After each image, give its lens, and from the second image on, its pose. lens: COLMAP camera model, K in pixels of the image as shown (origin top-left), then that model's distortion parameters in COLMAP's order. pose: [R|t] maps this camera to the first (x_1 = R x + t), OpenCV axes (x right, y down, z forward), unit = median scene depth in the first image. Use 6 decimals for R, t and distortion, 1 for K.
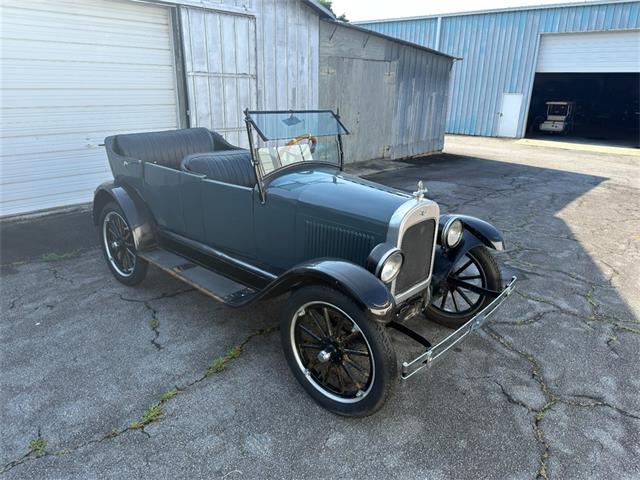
lens RADIAL K [[451.7, 0, 319.8], [0, 451.7, 245.3], [0, 0, 1]] dist [0.033896, -0.050313]
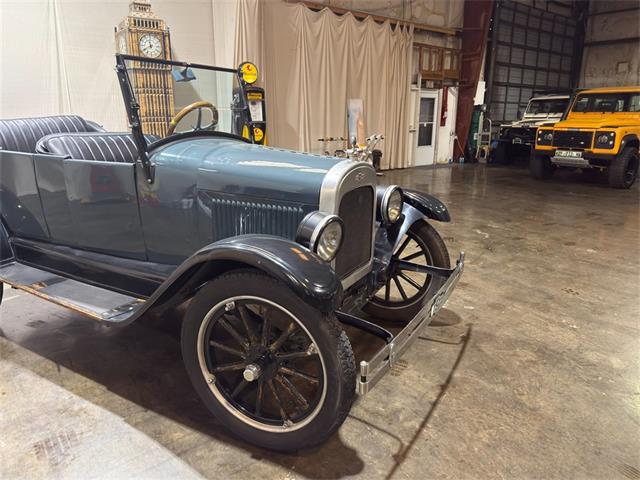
lens RADIAL K [[451.7, 0, 324.9], [0, 451.7, 241.3], [0, 0, 1]] dist [0.033896, -0.050313]
pose [[0.976016, -0.082713, 0.201372, -0.002674], [0.095500, 0.993930, -0.054621, 0.055655], [-0.195631, 0.072542, 0.977991, 0.155314]]
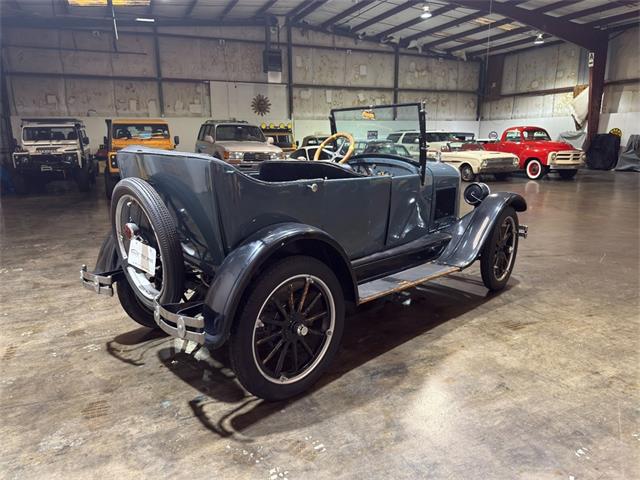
lens RADIAL K [[451.7, 0, 321.1], [0, 451.7, 241.0], [0, 0, 1]] dist [0.033896, -0.050313]
pose [[0.050801, -0.242751, 0.968758, -0.975521], [0.338789, 0.916682, 0.211936, -0.220266], [-0.939490, 0.317437, 0.128810, 0.851614]]
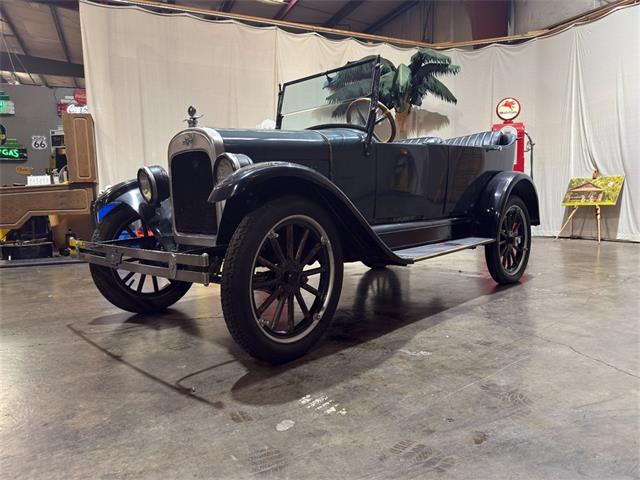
lens RADIAL K [[451.7, 0, 320.7], [0, 451.7, 243.5], [0, 0, 1]] dist [0.033896, -0.050313]
pose [[-0.044585, 0.067485, -0.996724, 0.748534], [-0.315679, 0.945642, 0.078147, -0.021481], [0.947818, 0.318129, -0.020858, 0.887825]]
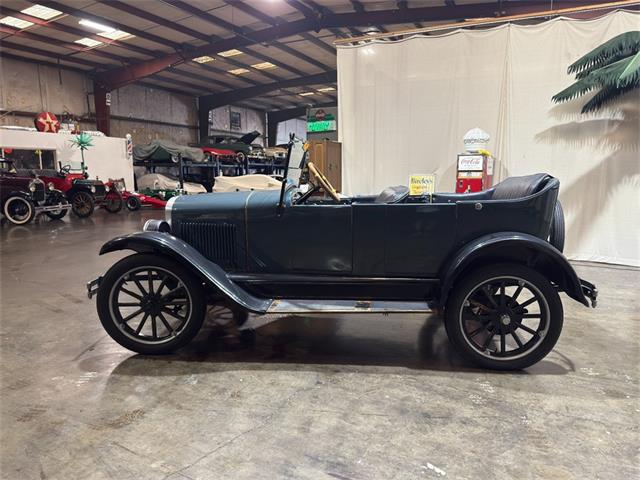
lens RADIAL K [[451.7, 0, 321.3], [0, 451.7, 234.7], [0, 0, 1]] dist [0.033896, -0.050313]
pose [[-0.802854, 0.051119, -0.593981, 0.479189], [-0.221422, 0.899485, 0.376696, -0.418528], [0.553533, 0.433952, -0.710836, 1.547309]]
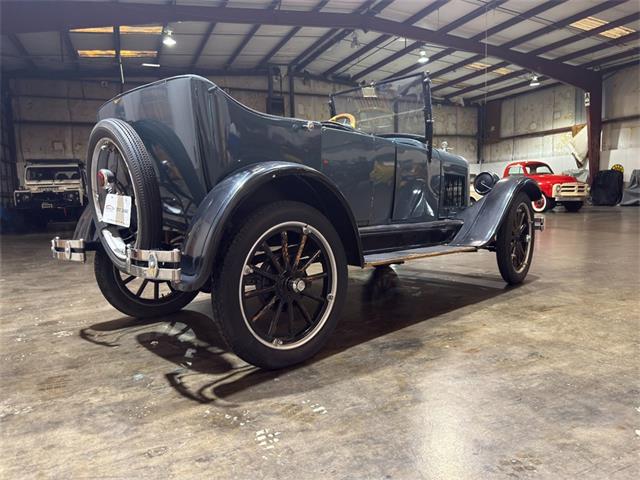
lens RADIAL K [[451.7, 0, 323.3], [0, 451.7, 242.8], [0, 0, 1]] dist [0.033896, -0.050313]
pose [[0.053979, -0.132290, 0.989740, -0.928230], [0.356017, 0.928595, 0.104701, -0.086268], [-0.932919, 0.346713, 0.097222, 0.895435]]
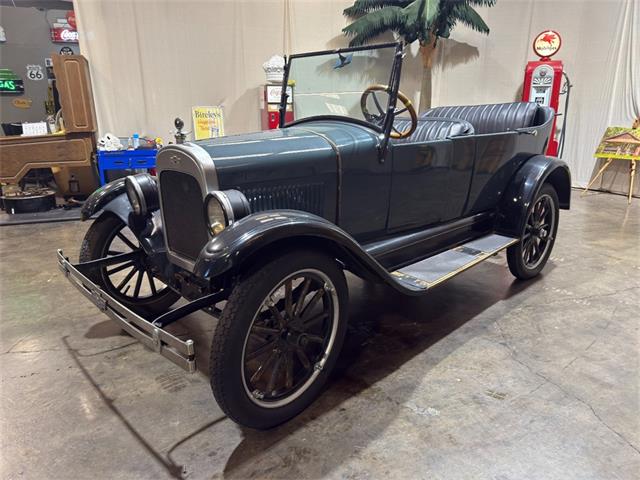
lens RADIAL K [[451.7, 0, 318.3], [0, 451.7, 243.1], [0, 0, 1]] dist [0.033896, -0.050313]
pose [[-0.082059, 0.256835, -0.962965, 0.665717], [-0.330332, 0.904597, 0.269417, -0.154743], [0.940291, 0.340206, 0.010610, 0.848074]]
